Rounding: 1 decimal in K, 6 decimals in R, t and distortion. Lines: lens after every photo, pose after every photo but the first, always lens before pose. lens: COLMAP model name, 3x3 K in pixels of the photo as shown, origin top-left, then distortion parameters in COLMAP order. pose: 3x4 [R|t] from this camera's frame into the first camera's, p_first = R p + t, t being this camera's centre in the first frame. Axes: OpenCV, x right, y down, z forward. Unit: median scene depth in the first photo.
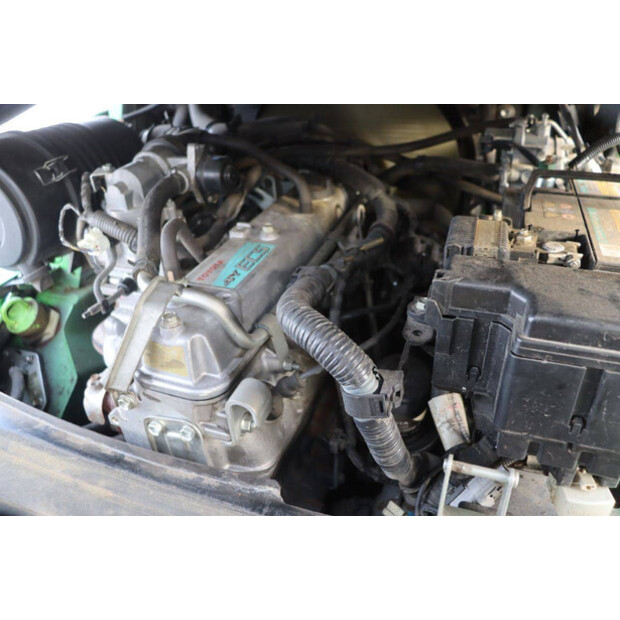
lens RADIAL K [[483.3, 0, 310.0], [0, 483.3, 310.0], [0, 0, 1]] dist [-0.115891, 0.006202]
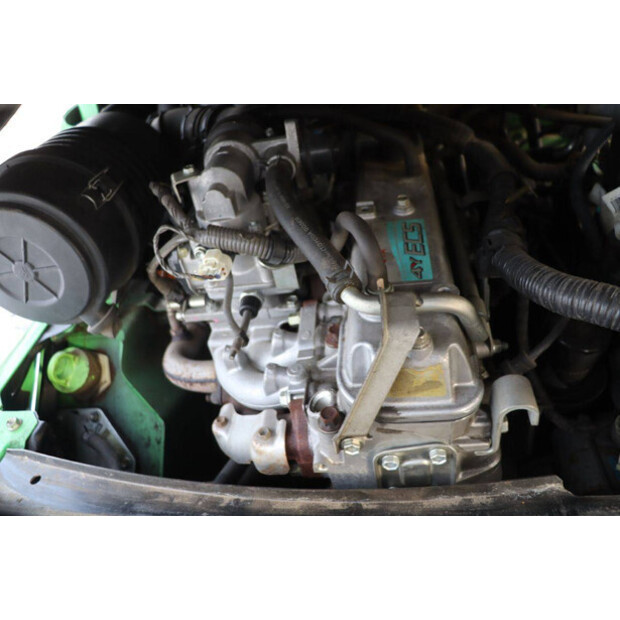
lens RADIAL K [[483.3, 0, 310.0], [0, 483.3, 310.0], [0, 0, 1]] dist [-0.115891, 0.006202]
pose [[0.960308, -0.252982, 0.117509, -0.392161], [0.241501, 0.964853, 0.103612, -0.108020], [-0.139591, -0.071121, 0.987652, 0.156102]]
